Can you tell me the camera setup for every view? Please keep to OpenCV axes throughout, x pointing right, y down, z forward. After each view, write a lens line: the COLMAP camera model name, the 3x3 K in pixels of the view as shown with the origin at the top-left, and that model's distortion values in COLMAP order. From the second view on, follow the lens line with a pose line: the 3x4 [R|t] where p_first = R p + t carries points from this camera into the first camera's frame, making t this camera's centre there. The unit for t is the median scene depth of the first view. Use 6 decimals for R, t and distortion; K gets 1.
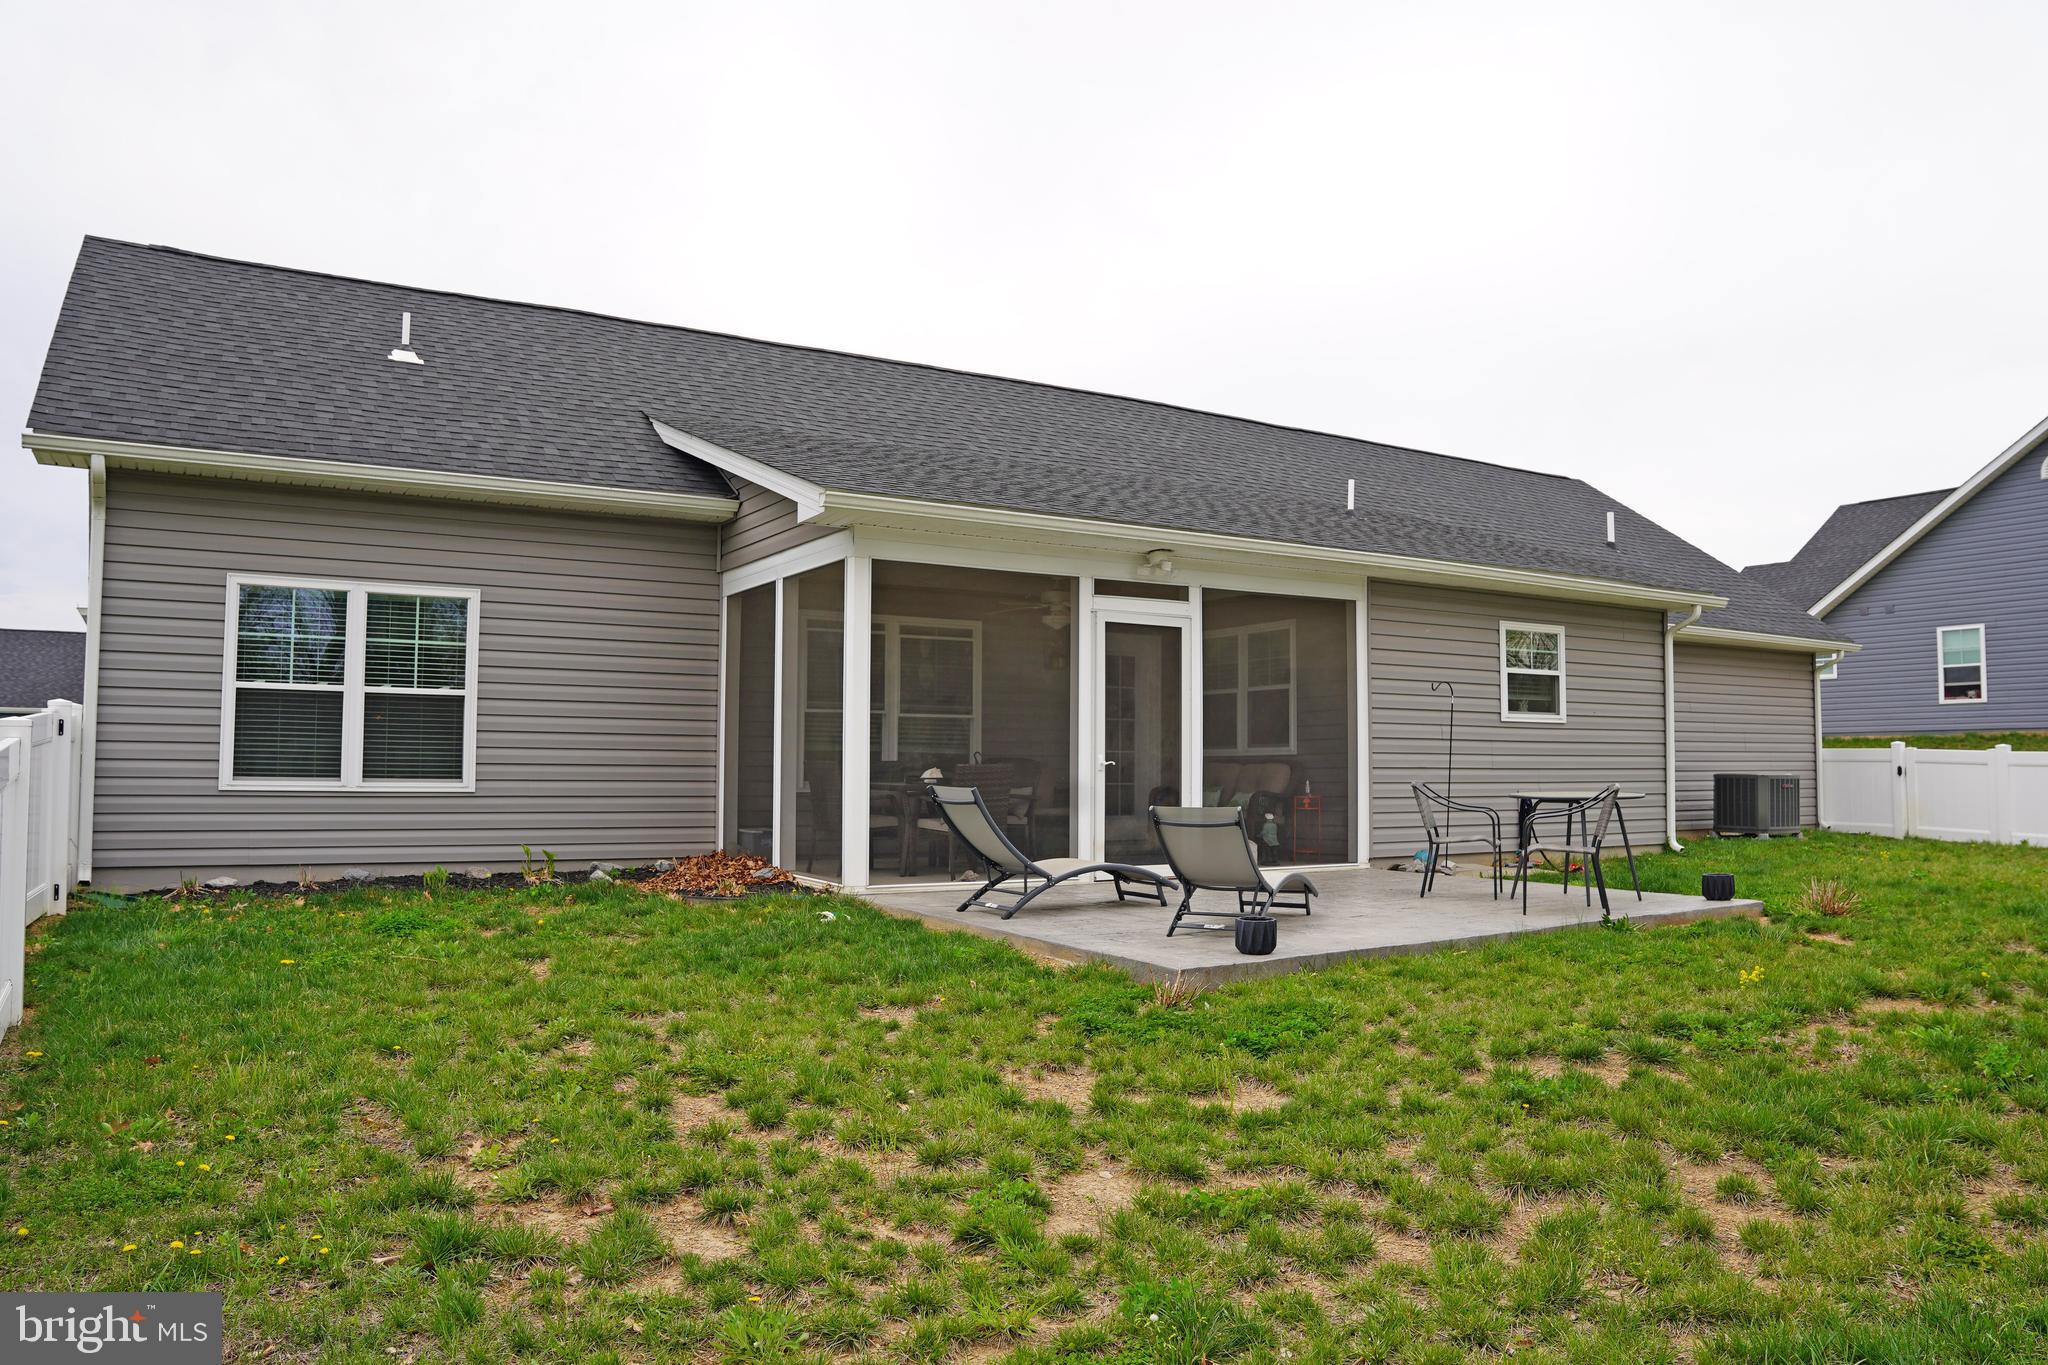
lens RADIAL K [[1450.6, 0, 1024.0], [0, 1450.6, 682.5], [0, 0, 1]] dist [-0.120286, 0.000367]
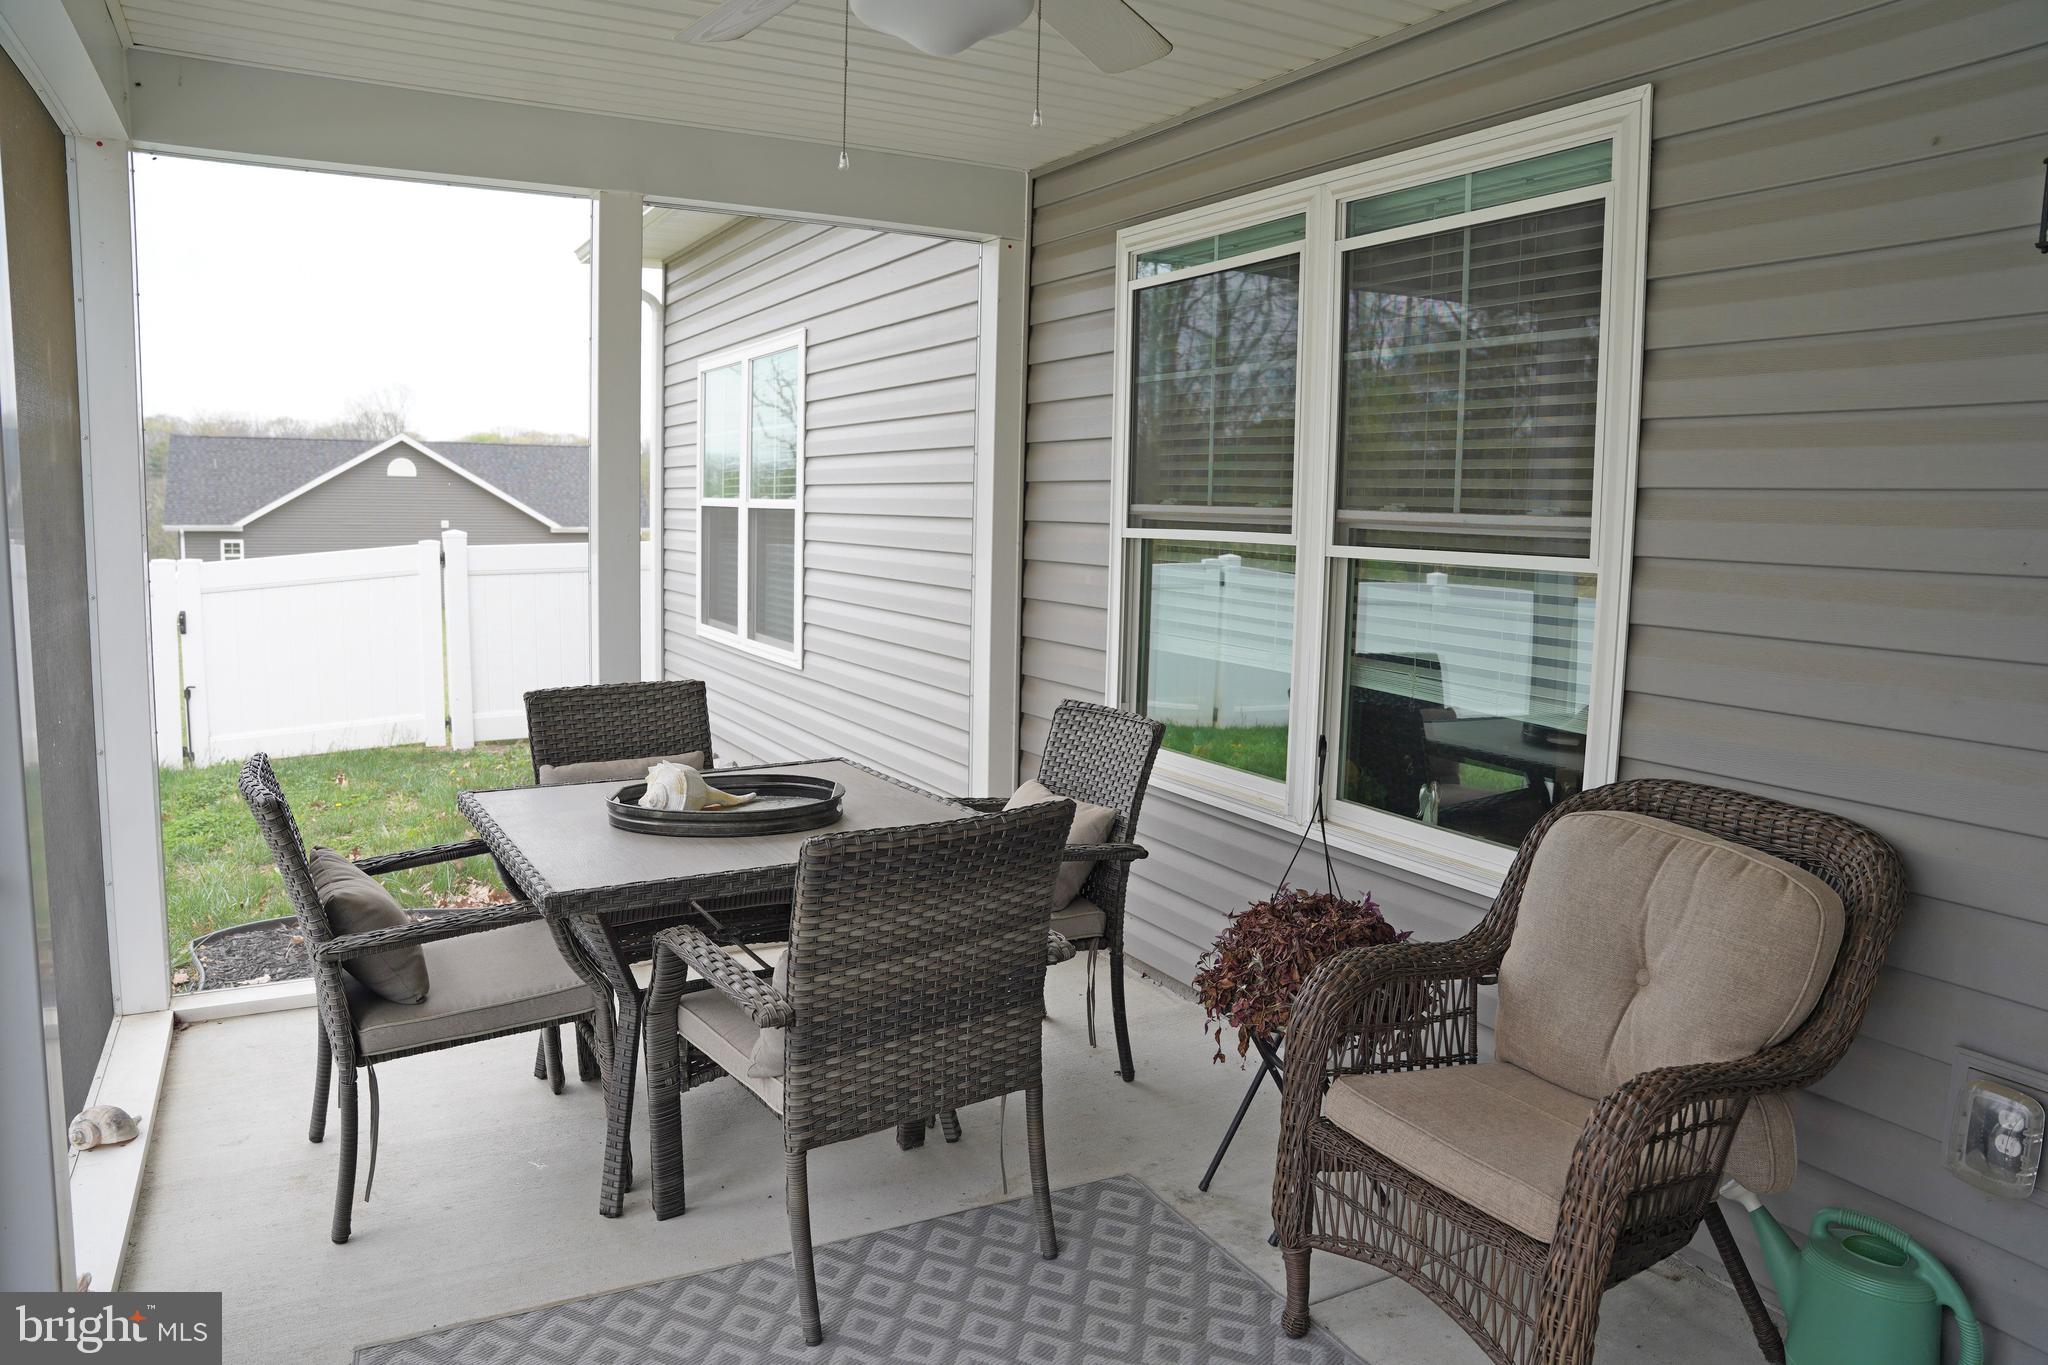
lens RADIAL K [[1413.1, 0, 1024.0], [0, 1413.1, 682.5], [0, 0, 1]] dist [-0.183600, 0.139322]
pose [[-0.050440, 0.117409, -0.991802, 0.193565], [0.037492, 0.992589, 0.115596, 0.016540], [0.998023, -0.031354, -0.054468, 1.094486]]
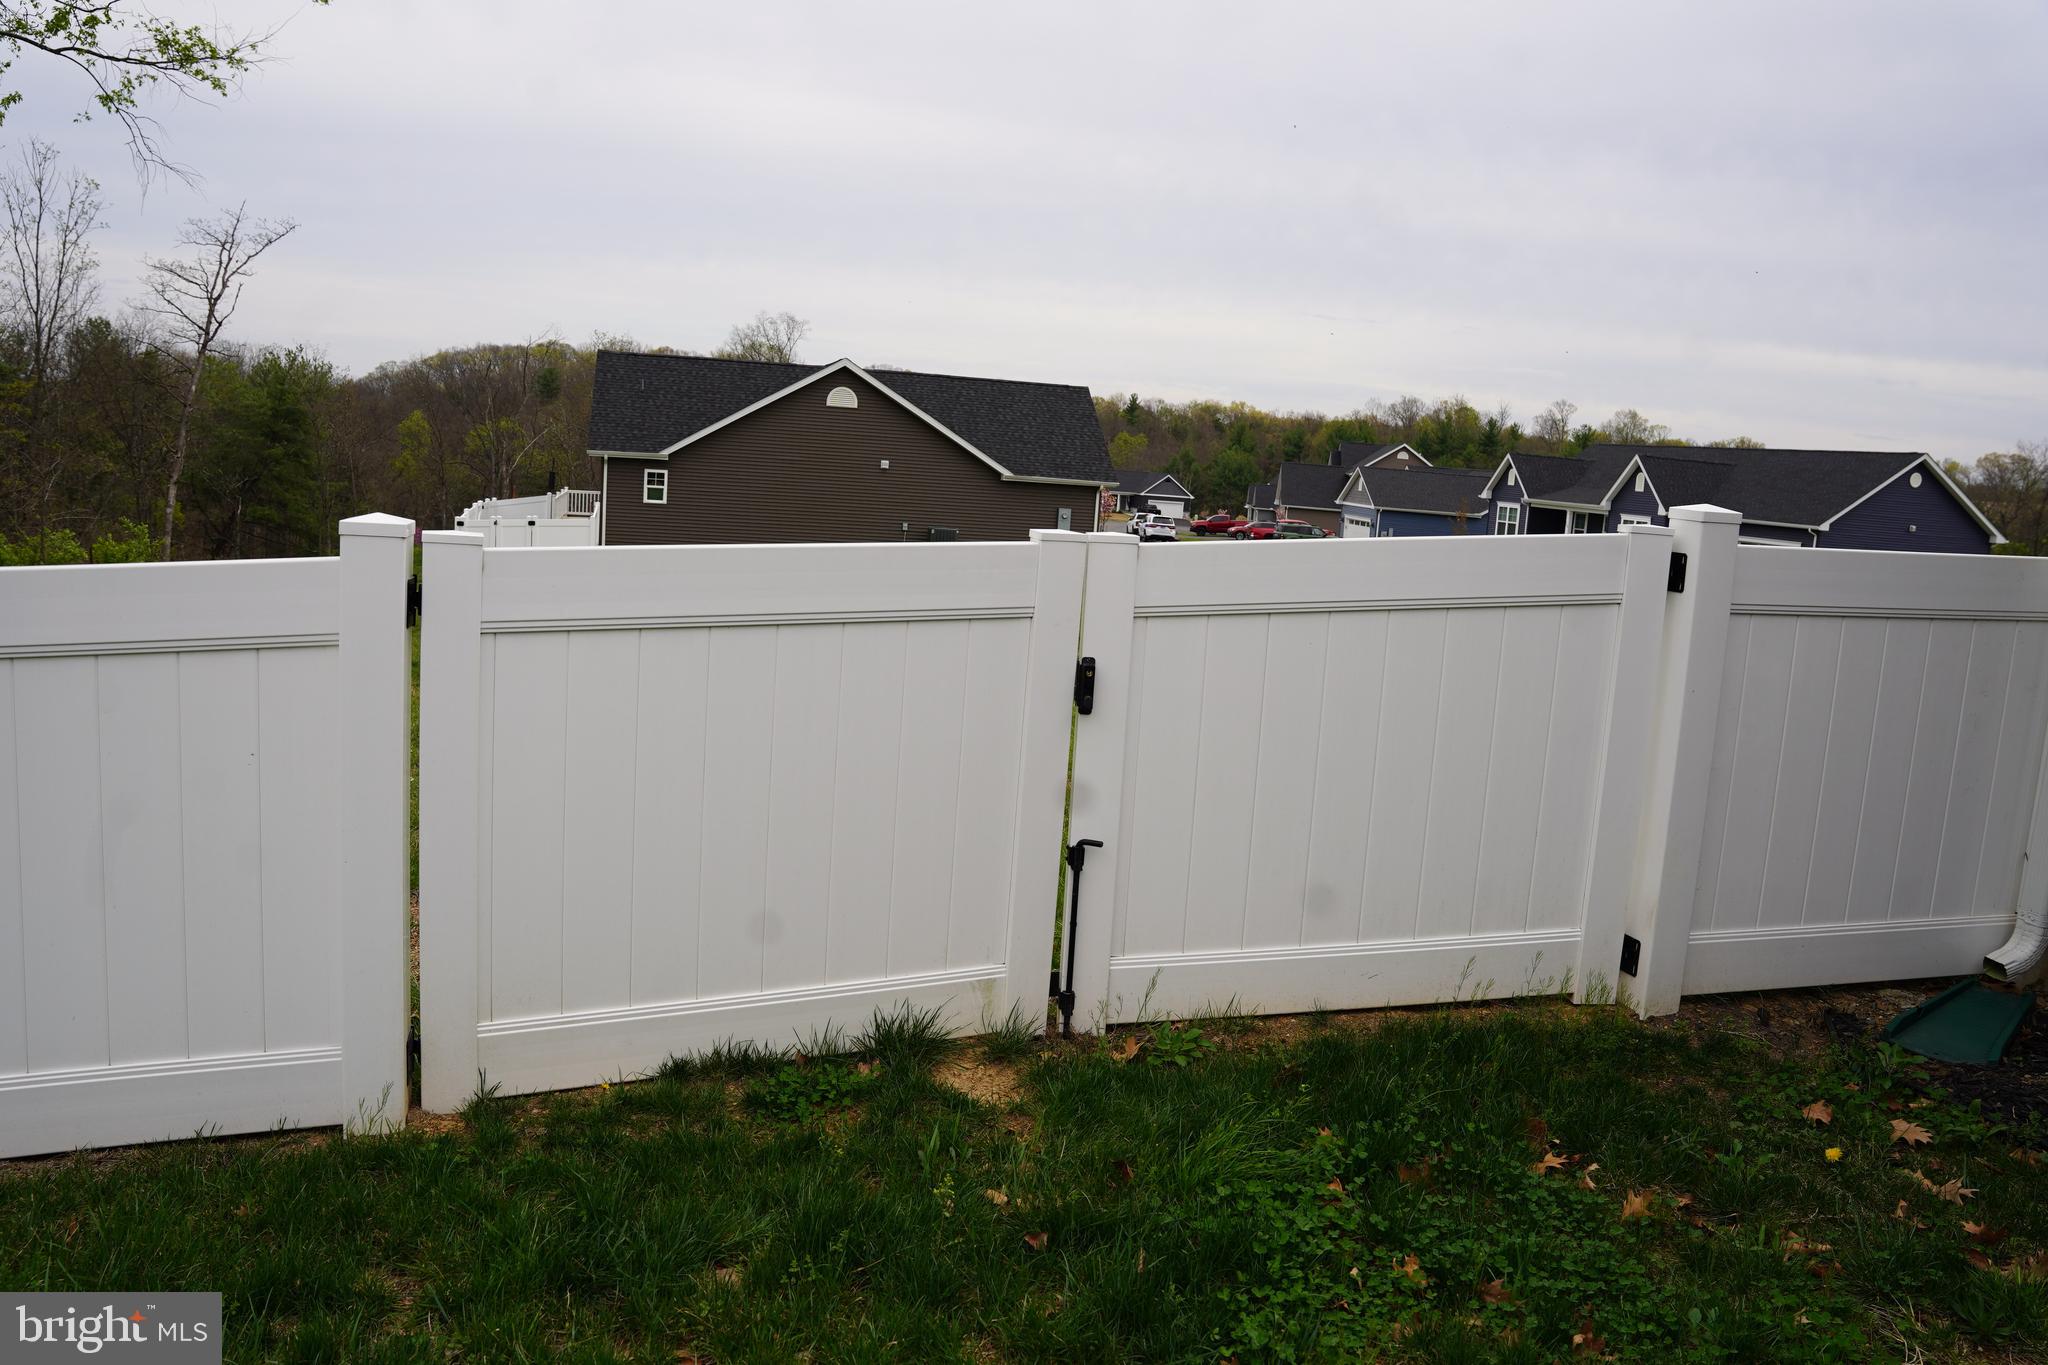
lens RADIAL K [[1488.3, 0, 1024.0], [0, 1488.3, 682.5], [0, 0, 1]] dist [-0.179756, 0.157173]
pose [[-0.298501, 0.123123, -0.946434, -0.173434], [-0.009666, 0.991203, 0.131996, 0.007987], [0.954360, 0.048550, -0.294685, 0.705555]]
